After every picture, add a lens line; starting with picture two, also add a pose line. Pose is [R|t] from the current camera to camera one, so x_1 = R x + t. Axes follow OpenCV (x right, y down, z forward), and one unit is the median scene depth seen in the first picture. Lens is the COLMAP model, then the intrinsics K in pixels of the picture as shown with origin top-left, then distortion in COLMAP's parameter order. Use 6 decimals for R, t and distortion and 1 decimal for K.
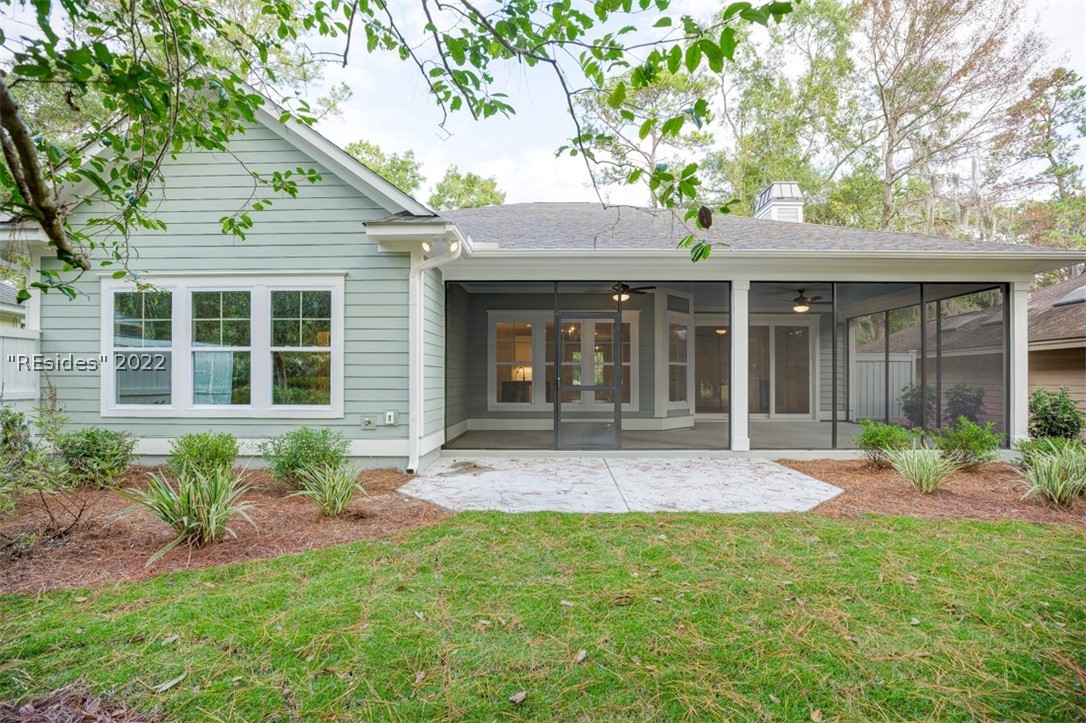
lens RADIAL K [[508.2, 0, 543.0], [0, 508.2, 361.5], [0, 0, 1]] dist [-0.045050, 0.012794]
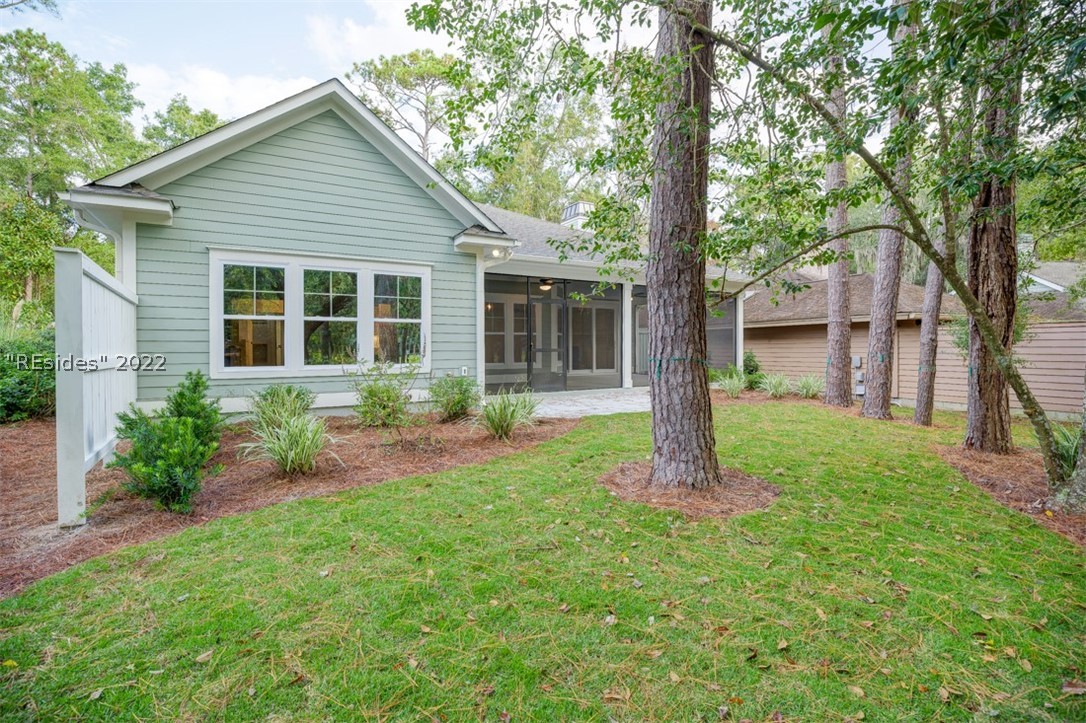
lens RADIAL K [[508.2, 0, 543.0], [0, 508.2, 361.5], [0, 0, 1]] dist [-0.045050, 0.012794]
pose [[0.853148, -0.016118, 0.521419, -0.843692], [-0.014253, 0.998429, 0.054184, 0.005216], [-0.521474, -0.053658, 0.851579, -0.322511]]
